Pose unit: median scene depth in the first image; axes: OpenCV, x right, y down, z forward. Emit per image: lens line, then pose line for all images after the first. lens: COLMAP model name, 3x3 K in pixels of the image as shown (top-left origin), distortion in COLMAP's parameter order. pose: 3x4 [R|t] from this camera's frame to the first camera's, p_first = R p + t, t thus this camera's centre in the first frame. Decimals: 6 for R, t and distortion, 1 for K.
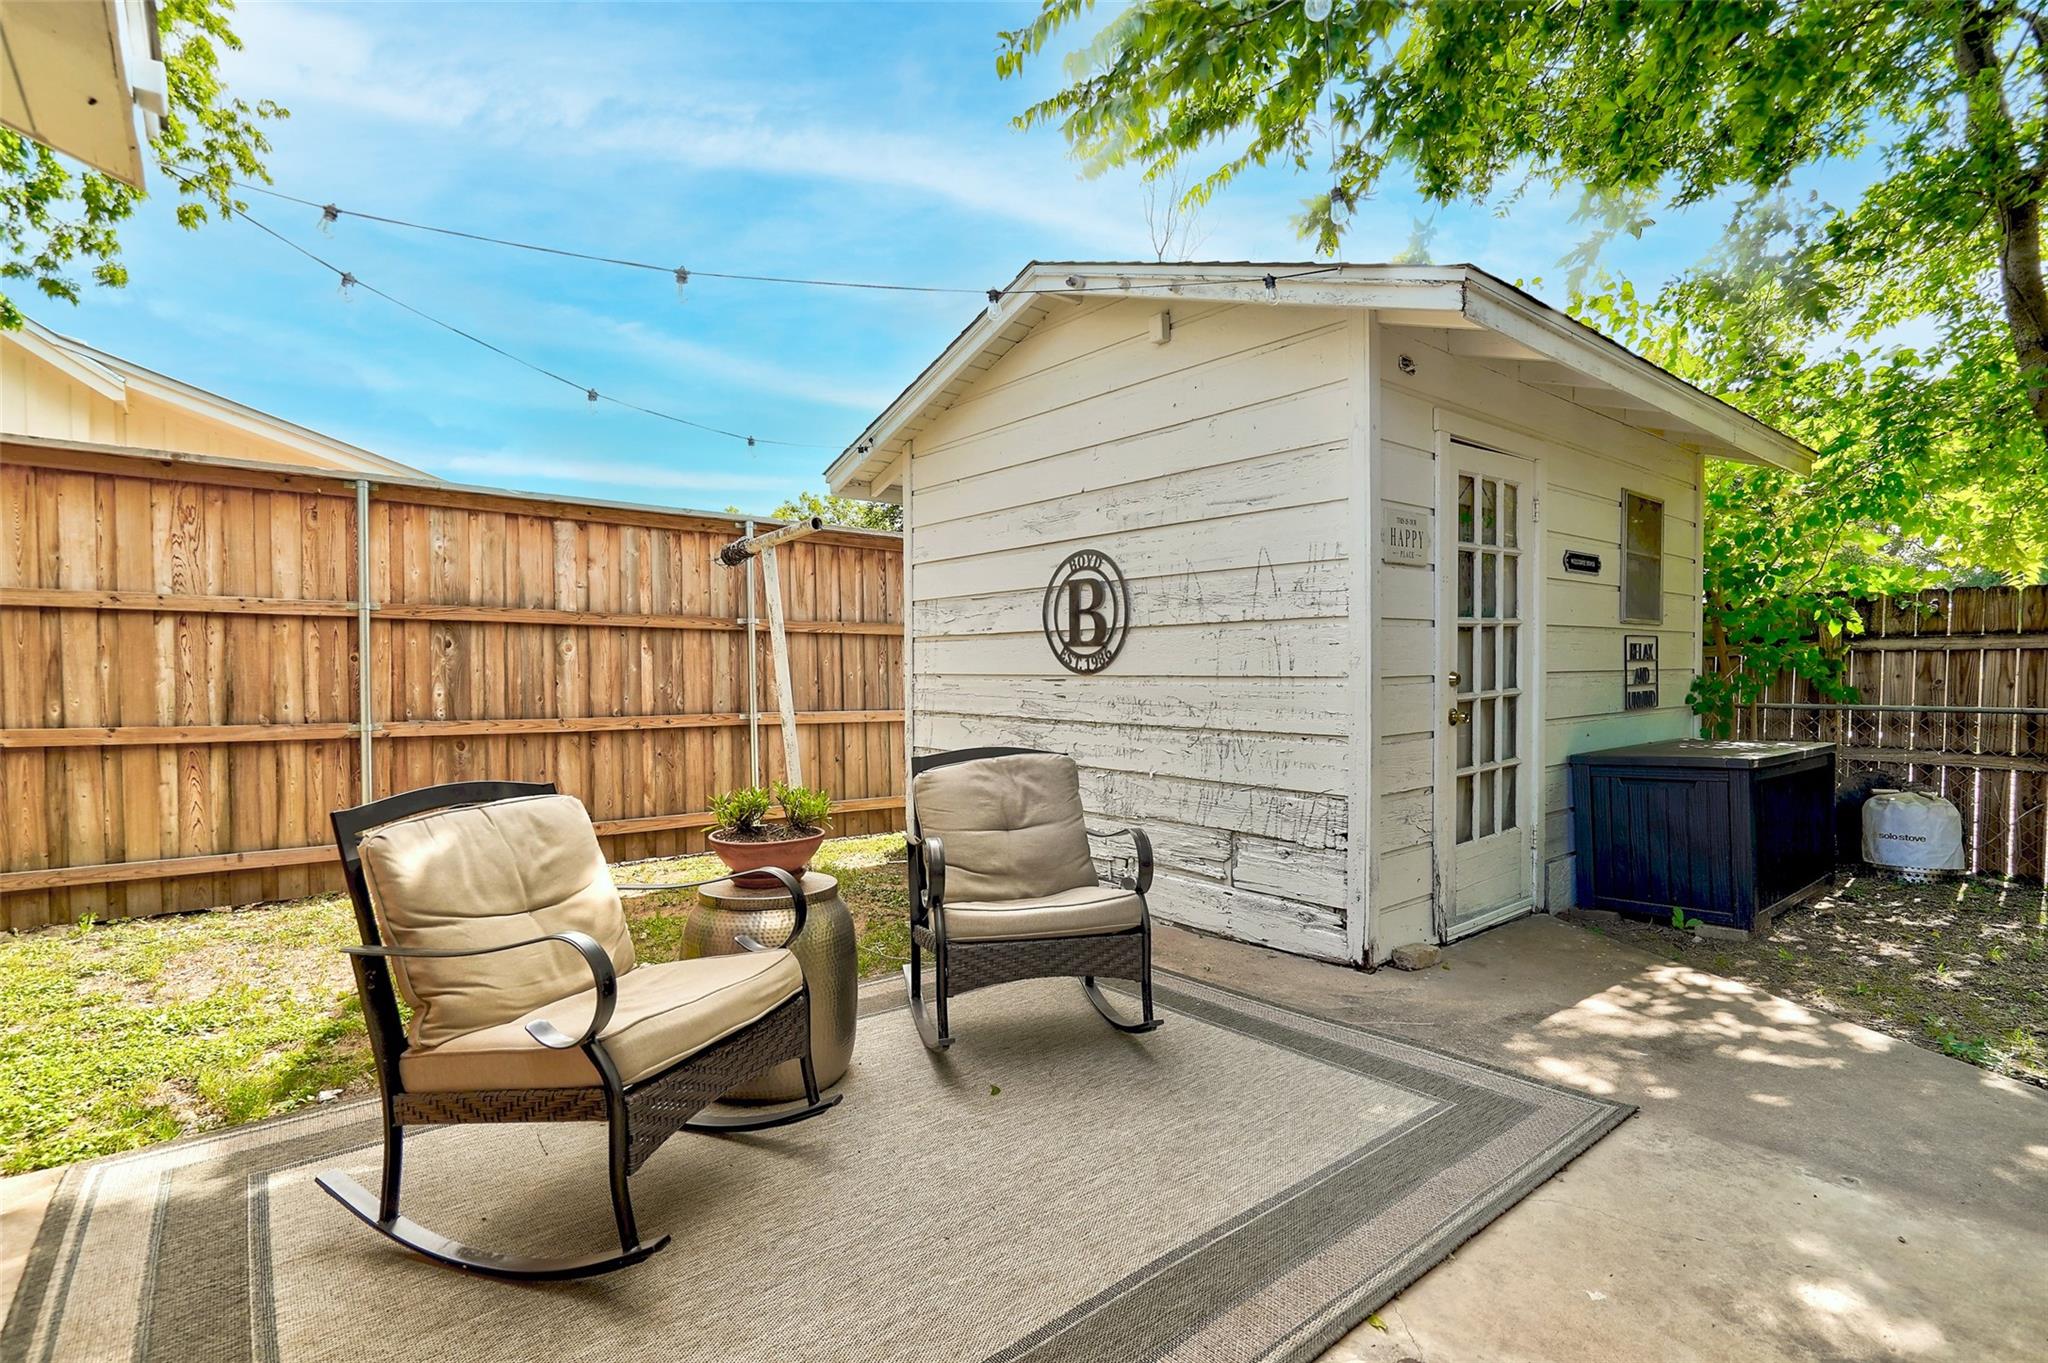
lens RADIAL K [[985.3, 0, 1007.7], [0, 985.3, 683.0], [0, 0, 1]] dist [-0.007744, 0.005414]
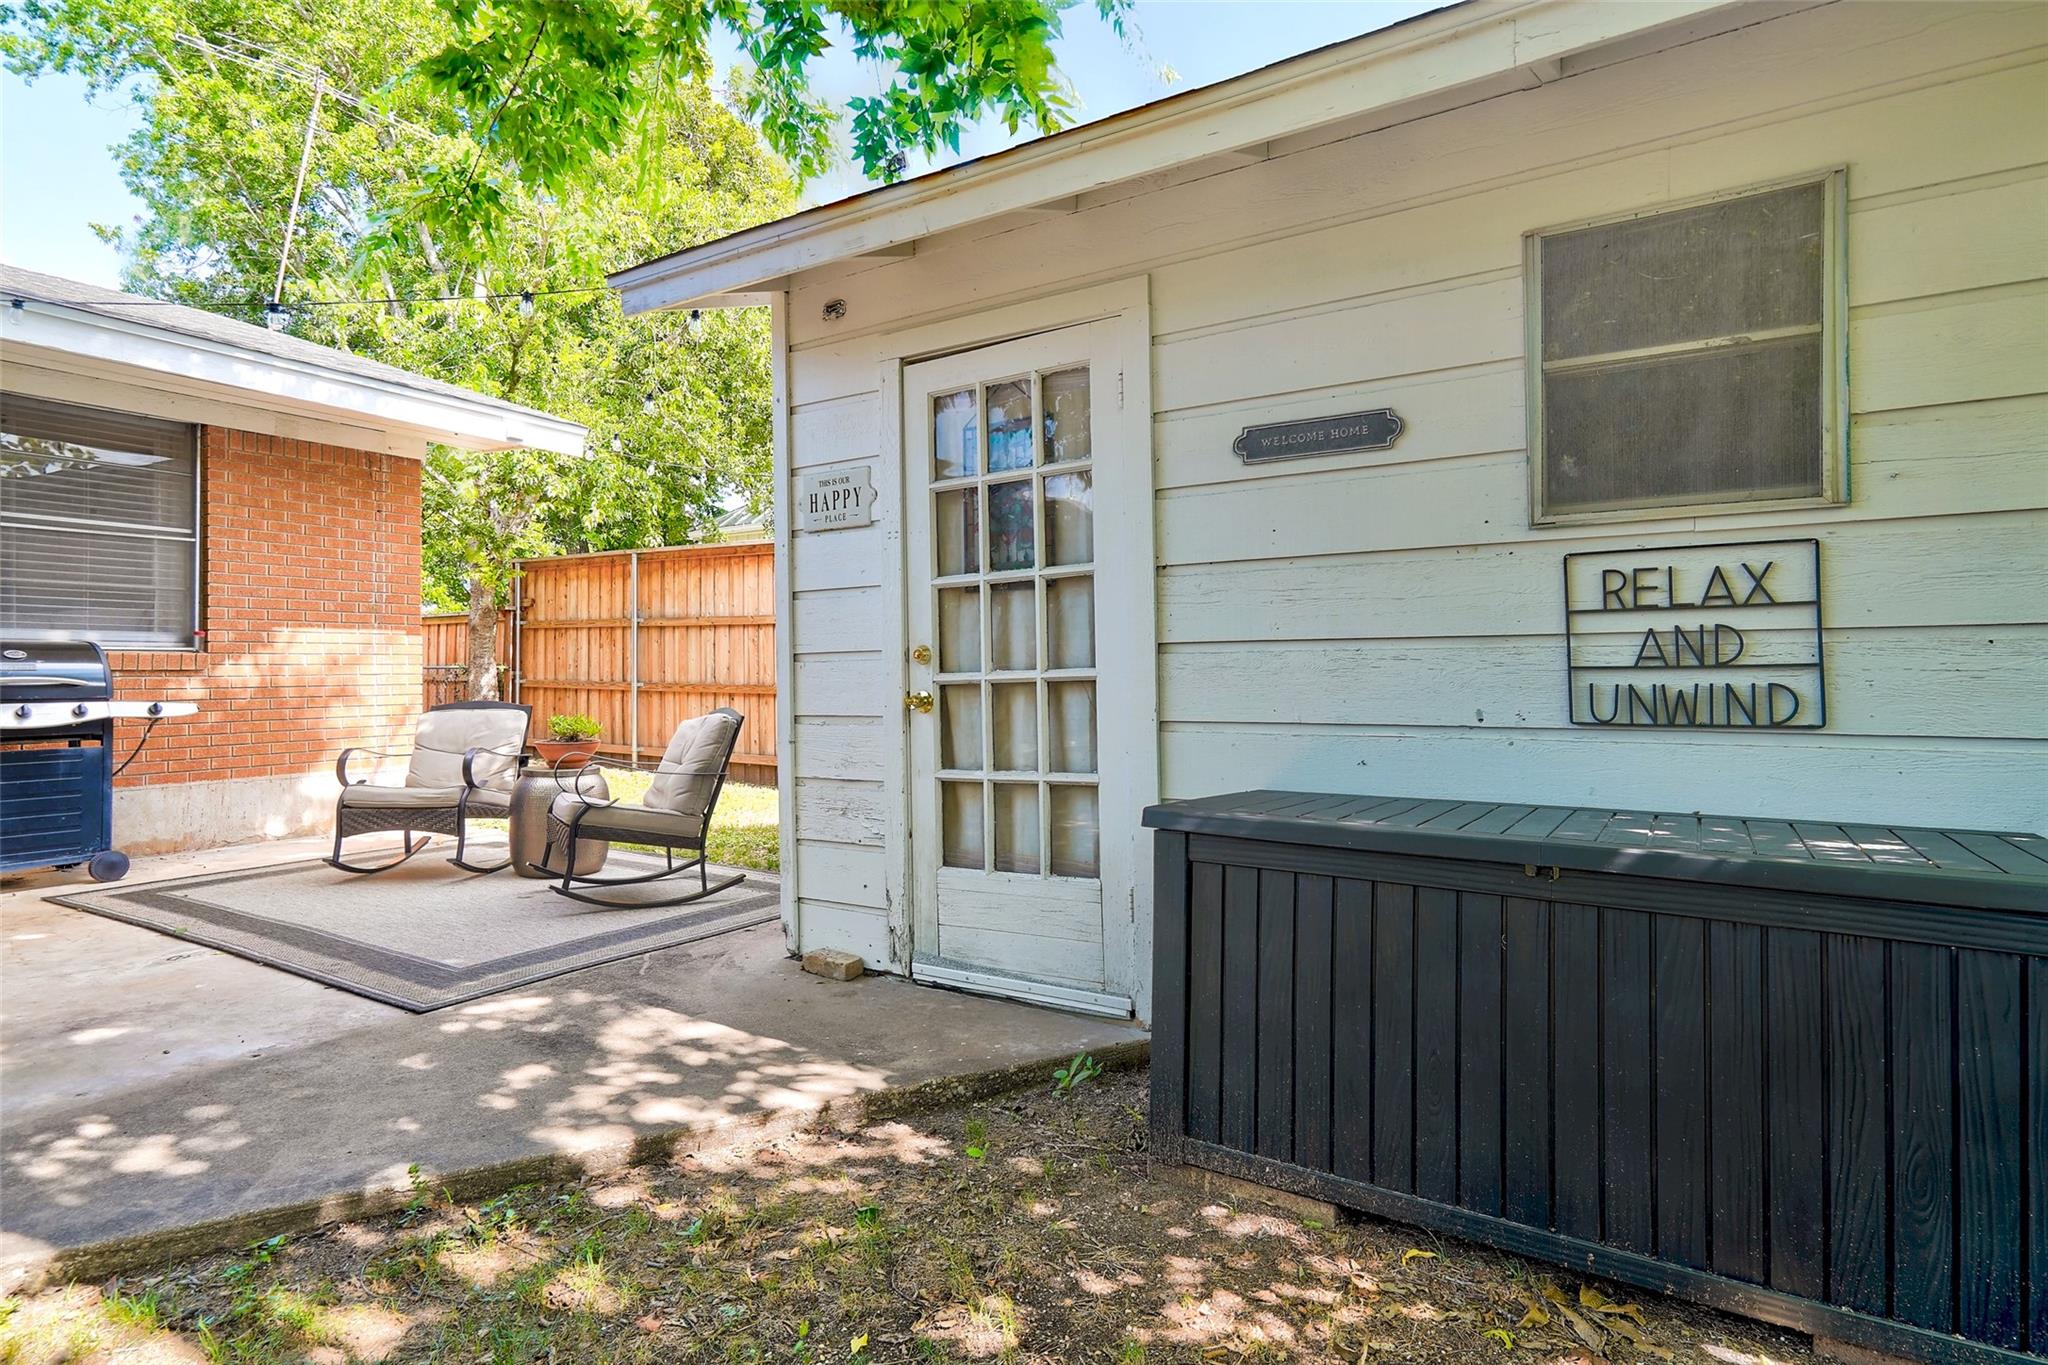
lens RADIAL K [[1041.1, 0, 1004.7], [0, 1041.1, 678.6], [0, 0, 1]] dist [-0.000525, 0.000230]
pose [[0.314329, 0.001579, -0.949313, 1.560936], [-0.016168, 0.999862, -0.003690, 0.020791], [0.949176, 0.016509, 0.314311, 0.968665]]
